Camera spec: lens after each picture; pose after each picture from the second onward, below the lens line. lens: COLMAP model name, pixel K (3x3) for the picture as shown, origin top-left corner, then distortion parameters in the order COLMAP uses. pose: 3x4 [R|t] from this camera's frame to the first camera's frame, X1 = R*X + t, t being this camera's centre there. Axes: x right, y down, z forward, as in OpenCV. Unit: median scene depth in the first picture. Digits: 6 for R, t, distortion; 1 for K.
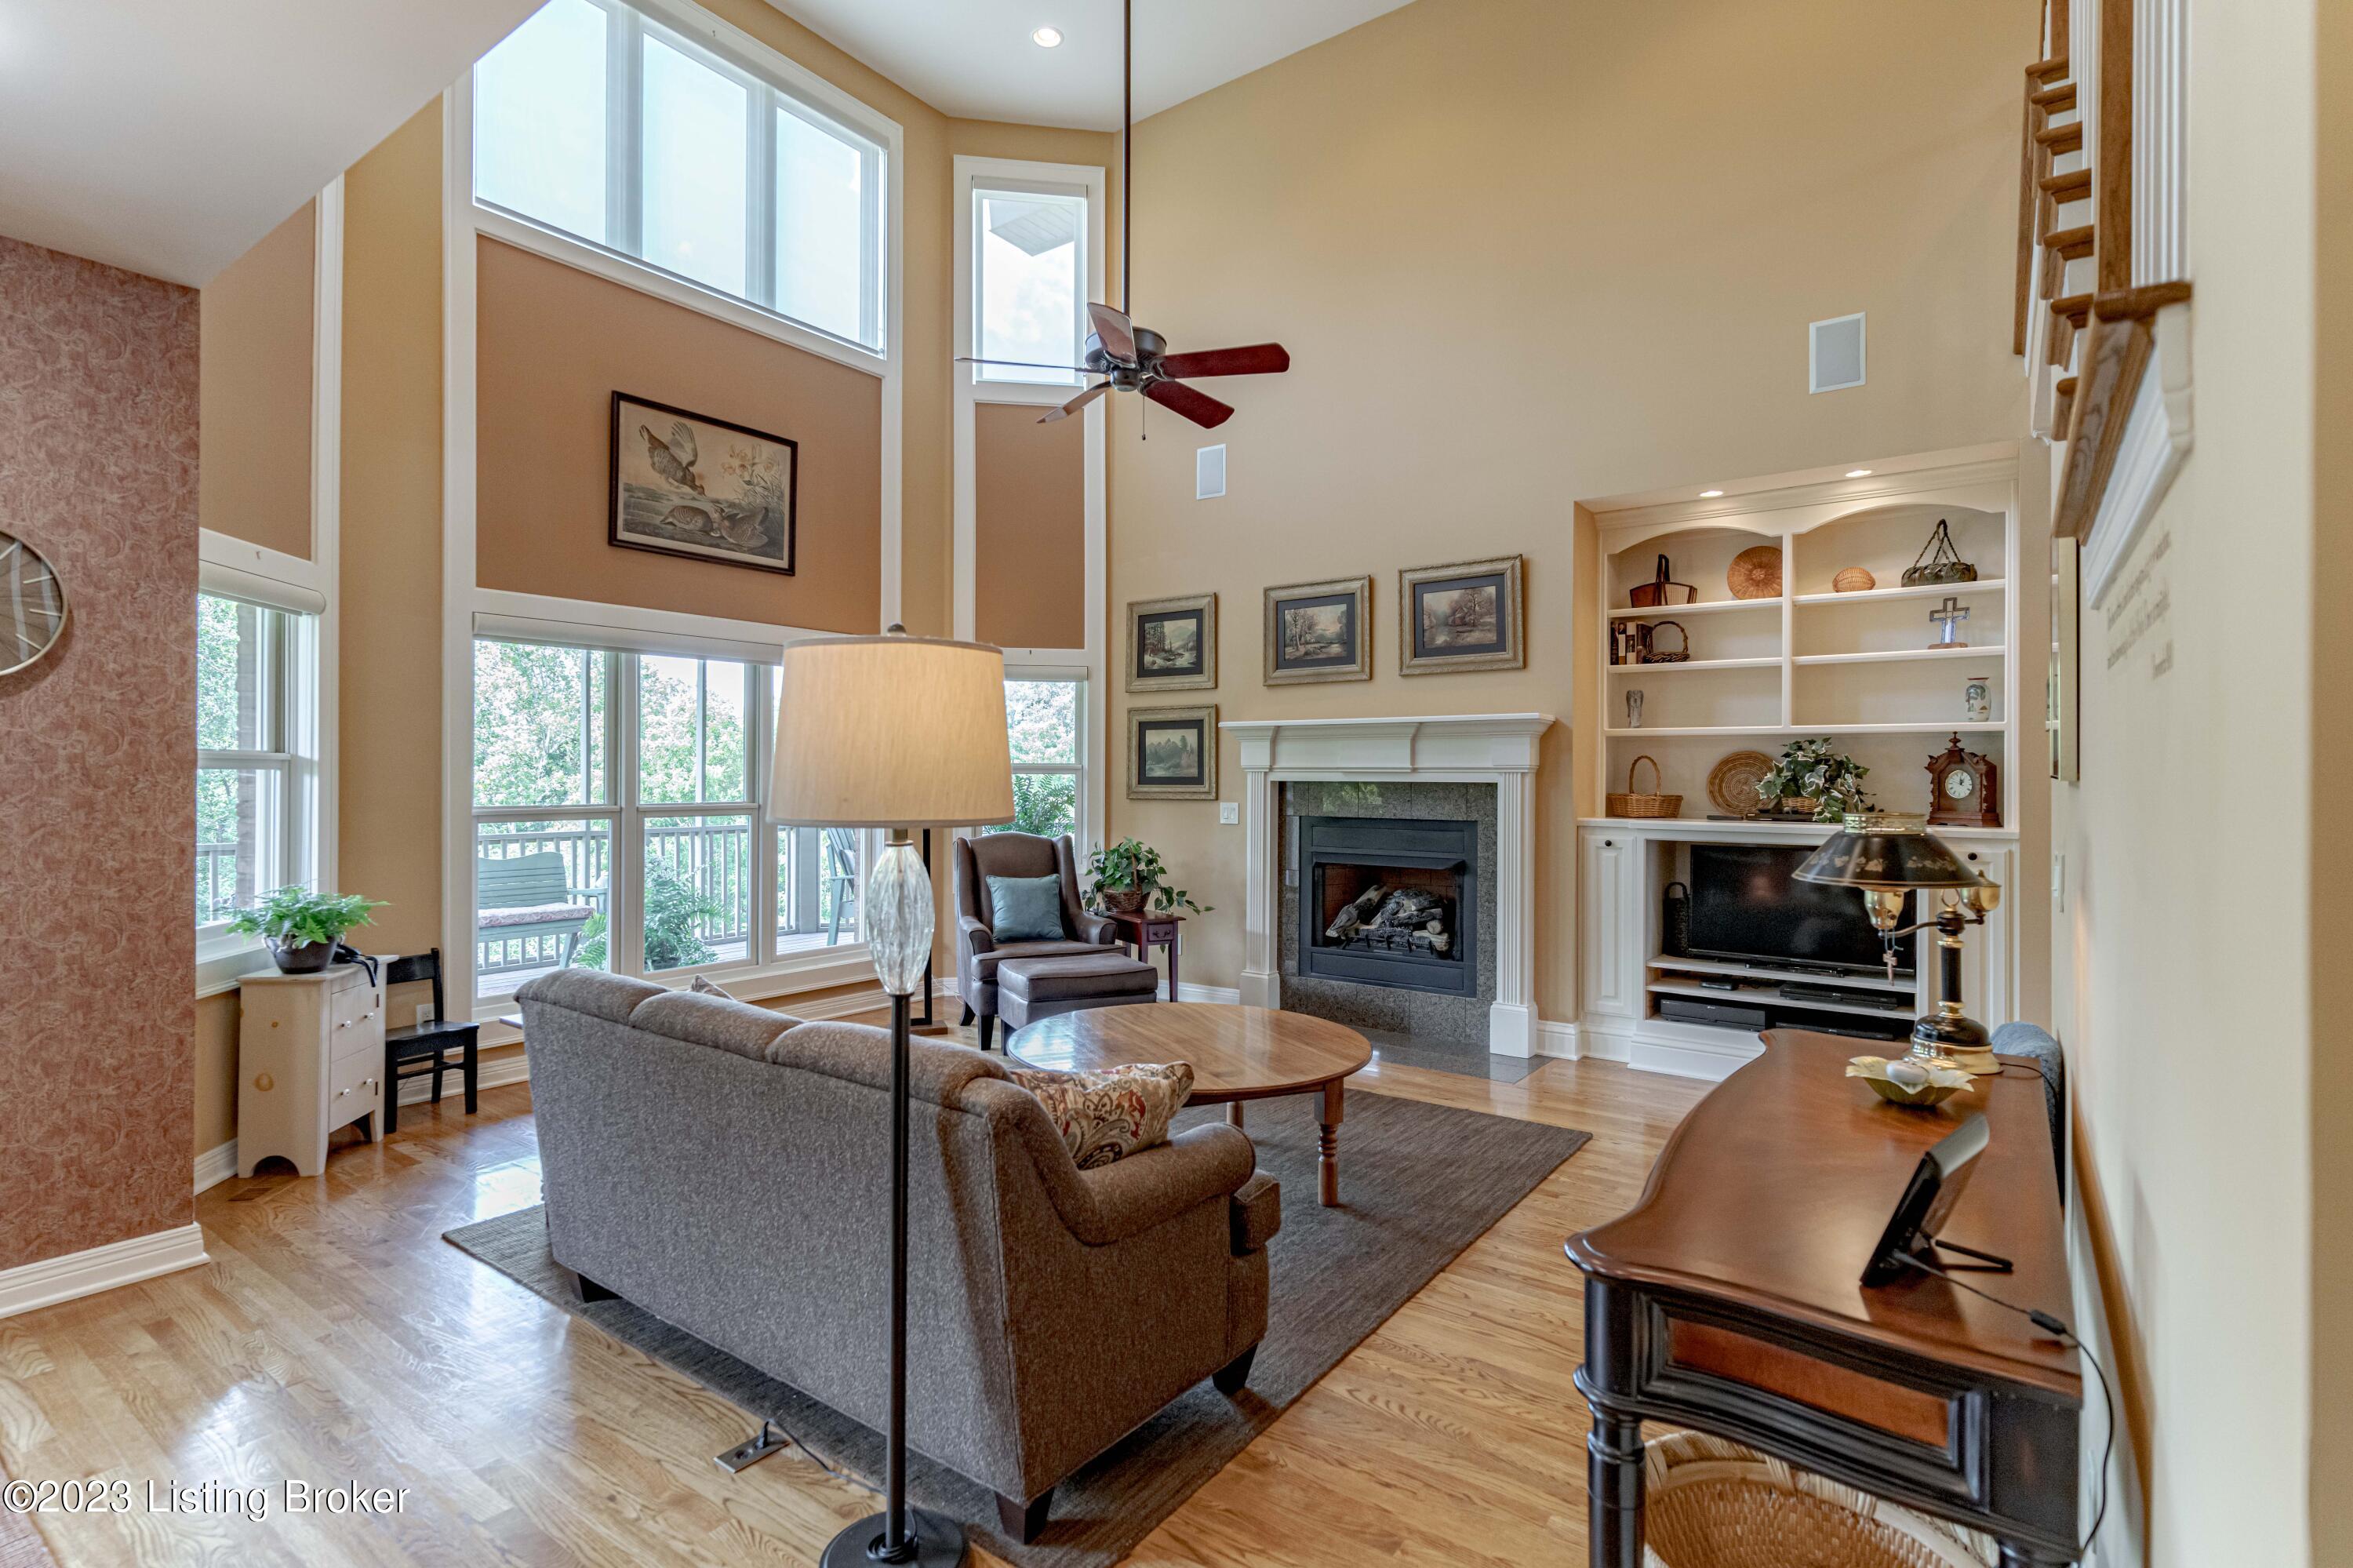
lens RADIAL K [[1133.2, 0, 1159.4], [0, 1133.2, 768.2], [0, 0, 1]] dist [0.009632, -0.000984]
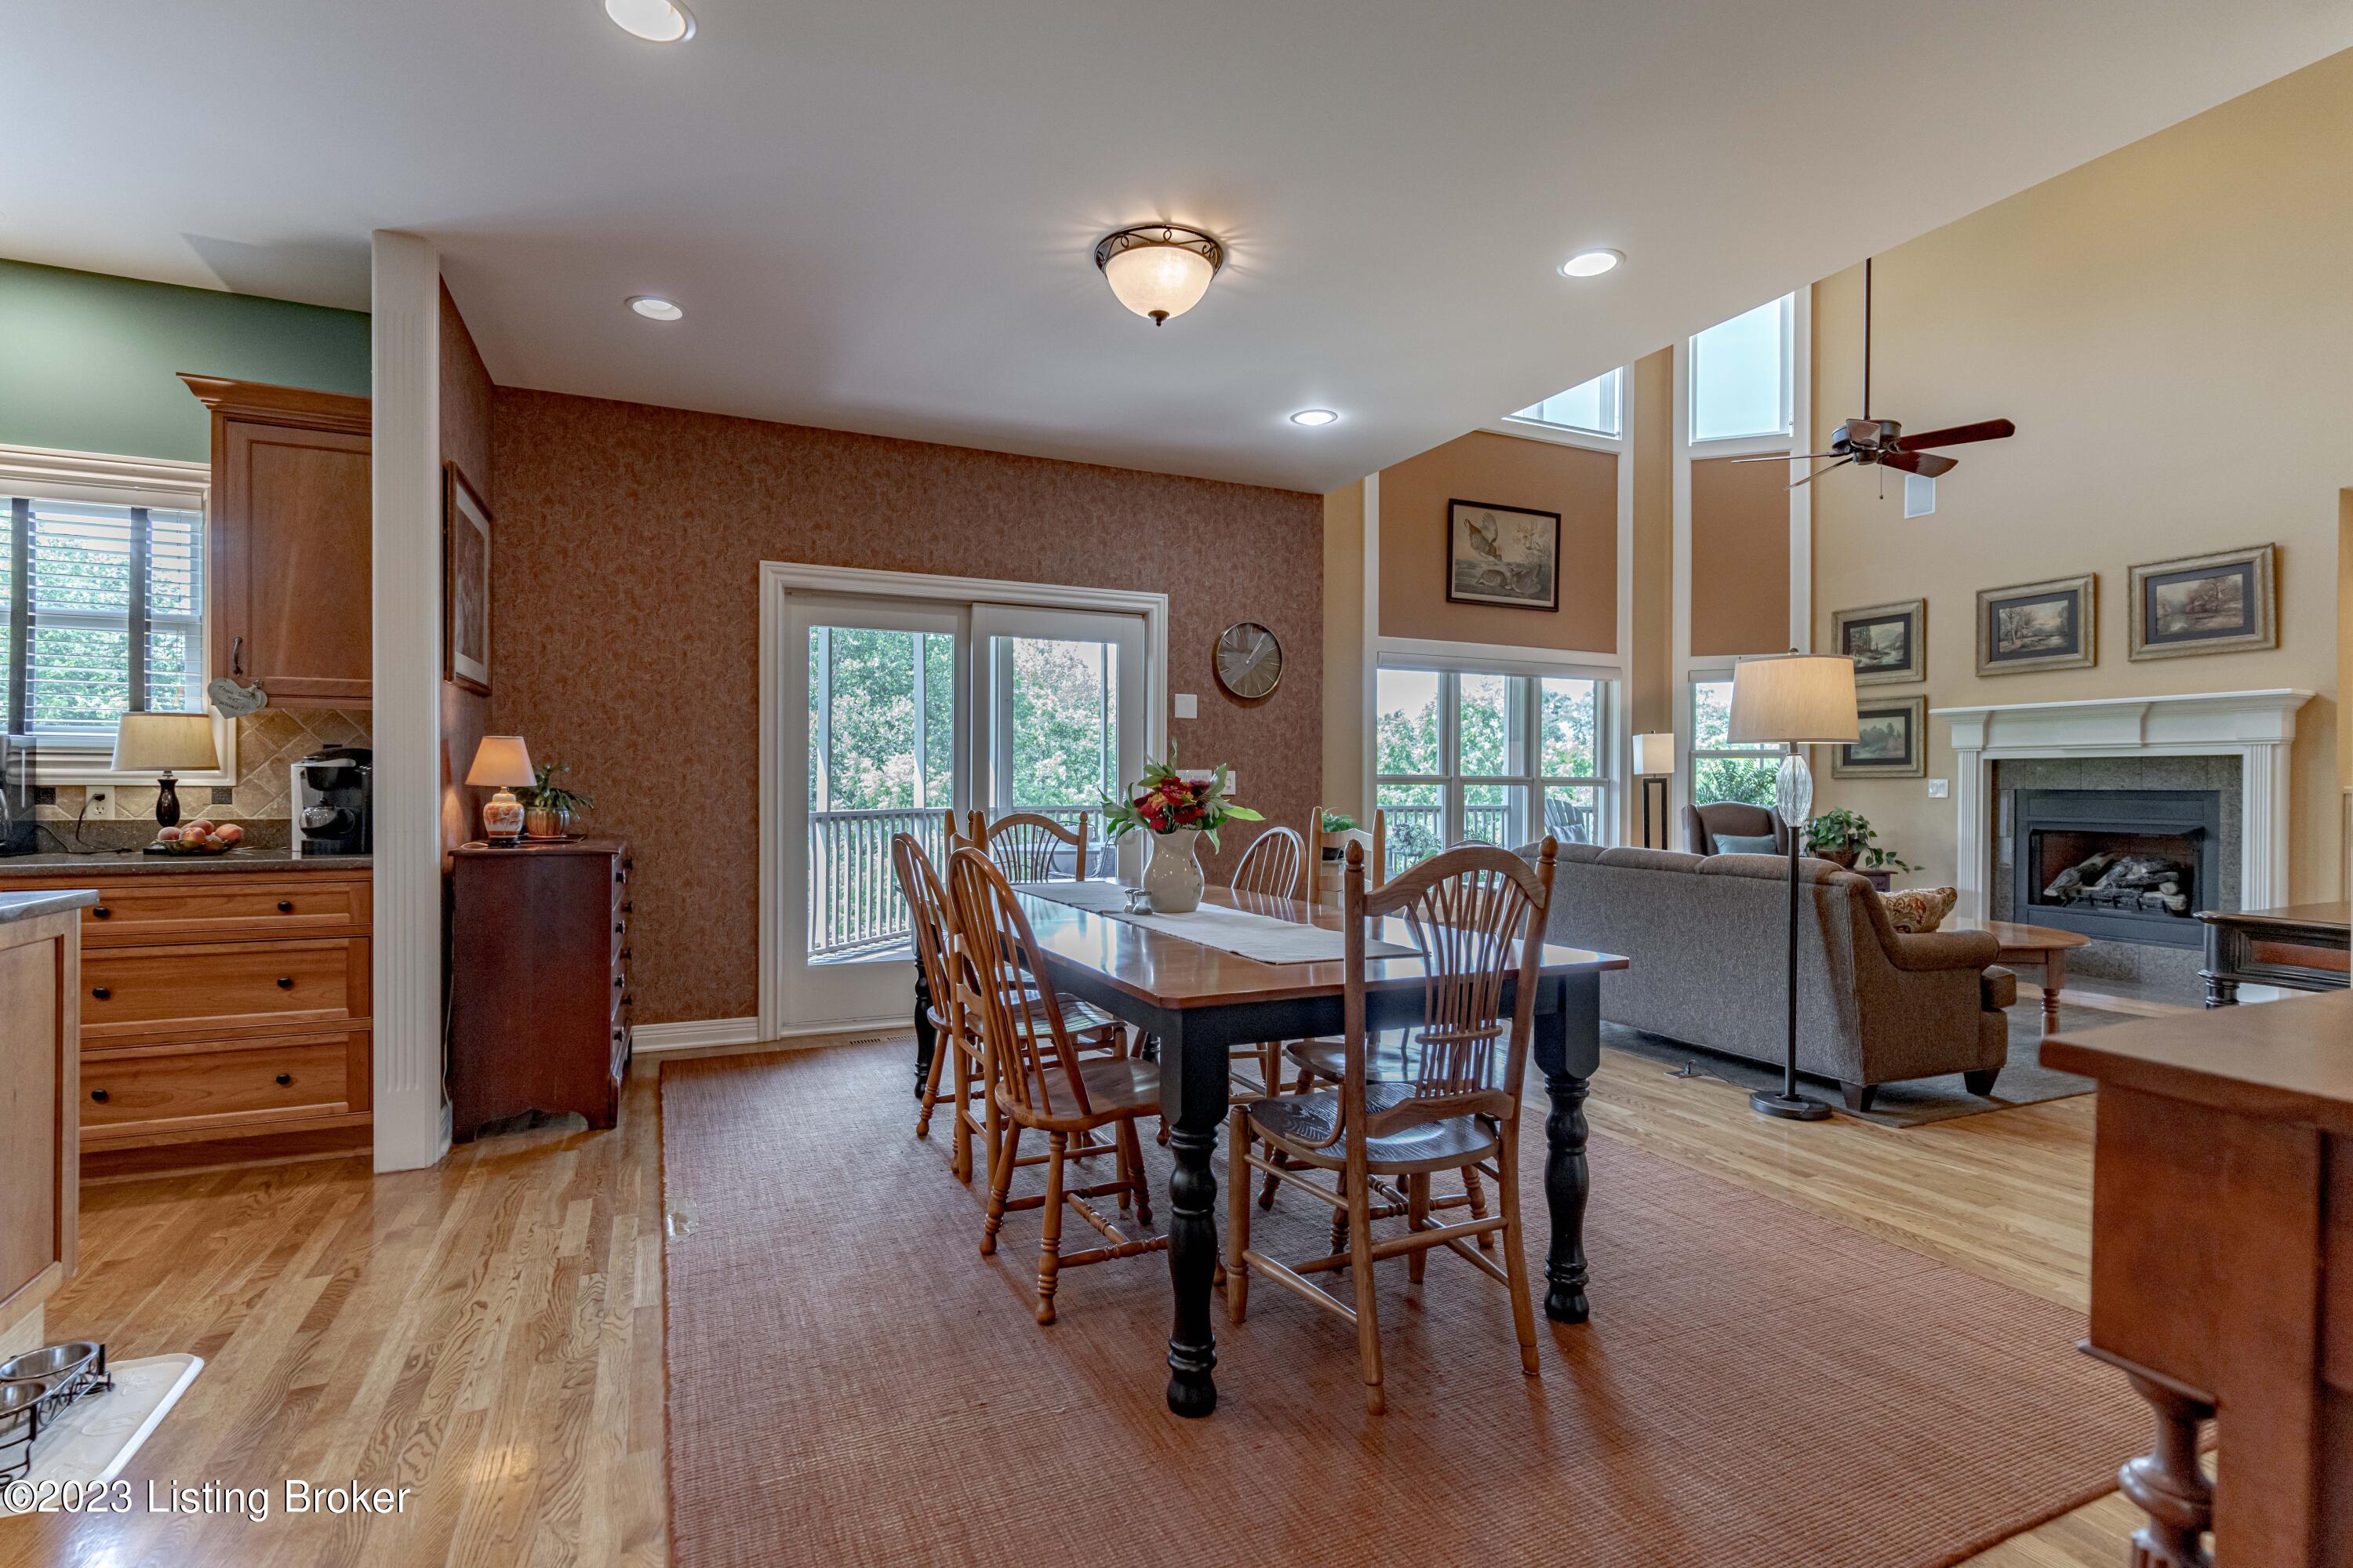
lens RADIAL K [[1133.2, 0, 1168.8], [0, 1133.2, 786.6], [0, 0, 1]] dist [0.009632, -0.000984]
pose [[0.876186, 0.001783, -0.481970, -0.073812], [-0.000605, 0.999996, 0.002599, 0.039050], [0.481973, -0.001986, 0.876184, -0.436690]]
